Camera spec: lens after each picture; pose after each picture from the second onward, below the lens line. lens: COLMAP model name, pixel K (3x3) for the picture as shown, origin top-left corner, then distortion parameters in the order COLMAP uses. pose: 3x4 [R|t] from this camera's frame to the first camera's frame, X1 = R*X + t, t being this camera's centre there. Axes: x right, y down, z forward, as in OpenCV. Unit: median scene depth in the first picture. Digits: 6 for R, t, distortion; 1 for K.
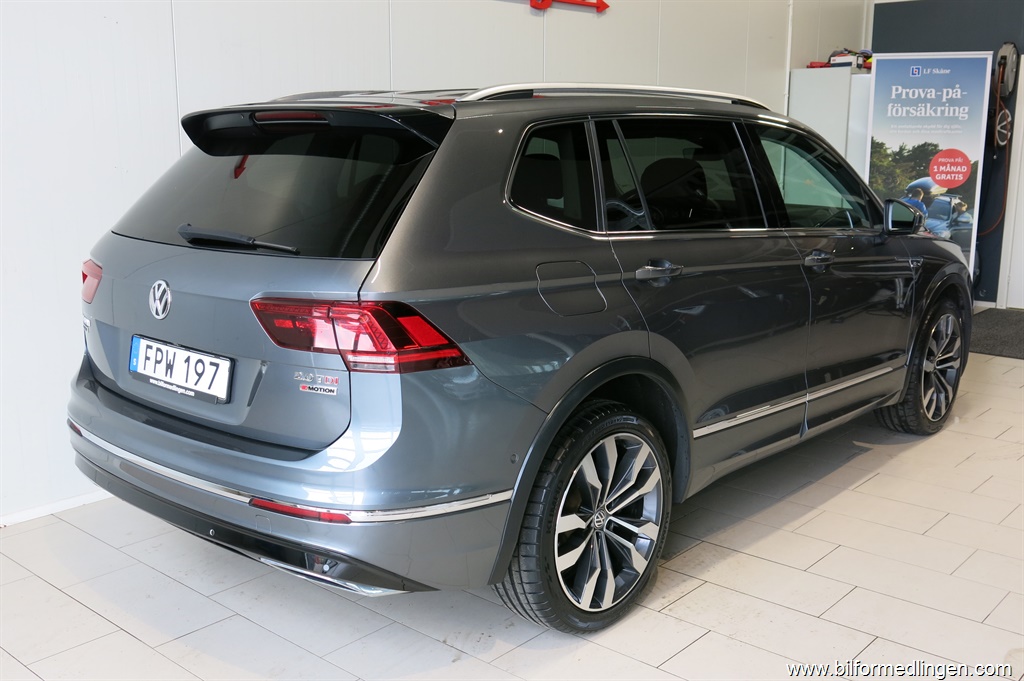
lens RADIAL K [[1016.0, 0, 512.0], [0, 1016.0, 340.5], [0, 0, 1]] dist [0.007738, 0.003061]
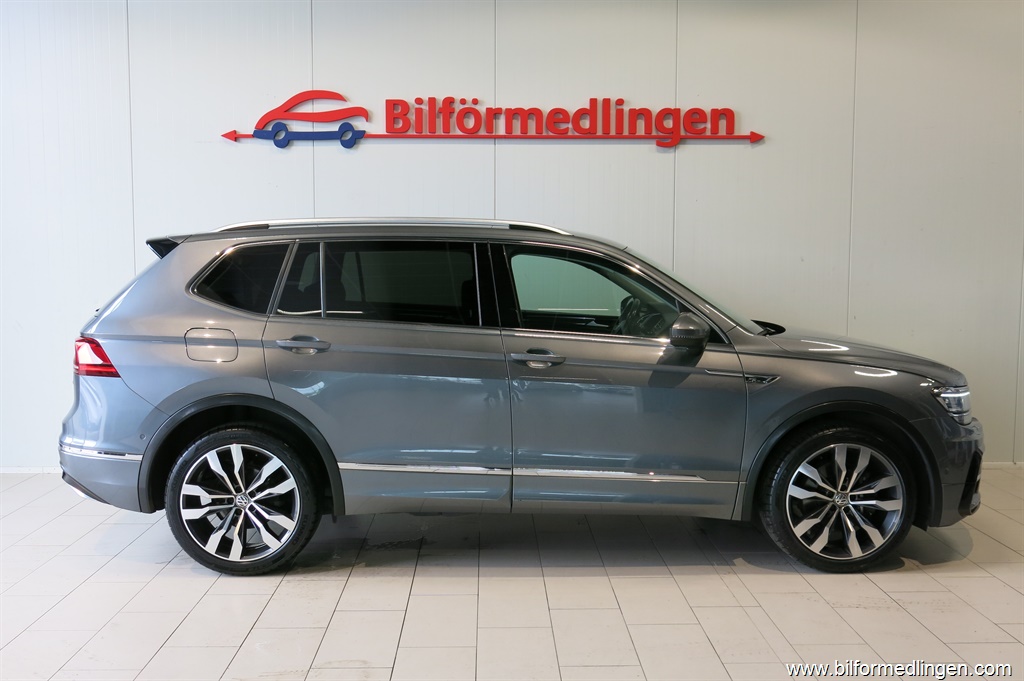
lens RADIAL K [[1016.0, 0, 512.0], [0, 1016.0, 340.5], [0, 0, 1]] dist [0.007738, 0.003061]
pose [[0.677973, 0.062820, -0.732398, 1.222875], [-0.147851, 0.987634, -0.052152, -0.035066], [0.720065, 0.143644, 0.678877, 0.187565]]
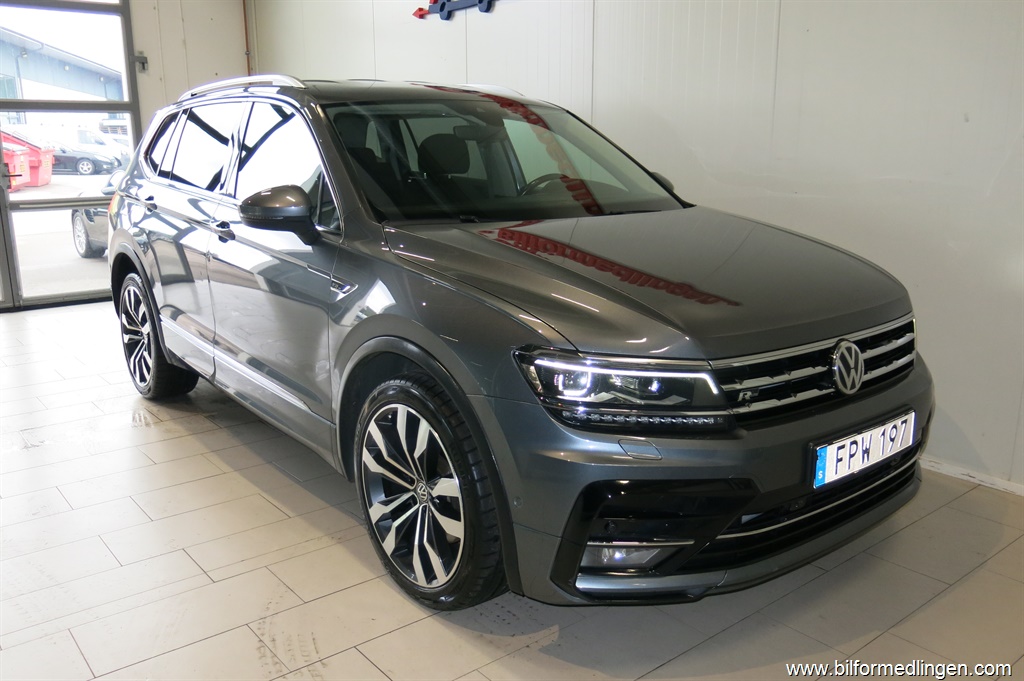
lens RADIAL K [[852.7, 0, 512.0], [0, 852.7, 340.5], [0, 0, 1]] dist [-0.013228, -0.003764]
pose [[-0.164791, 0.216589, -0.962254, 1.192724], [-0.197760, 0.948525, 0.247367, -0.261949], [0.966300, 0.231060, -0.113476, 1.505445]]
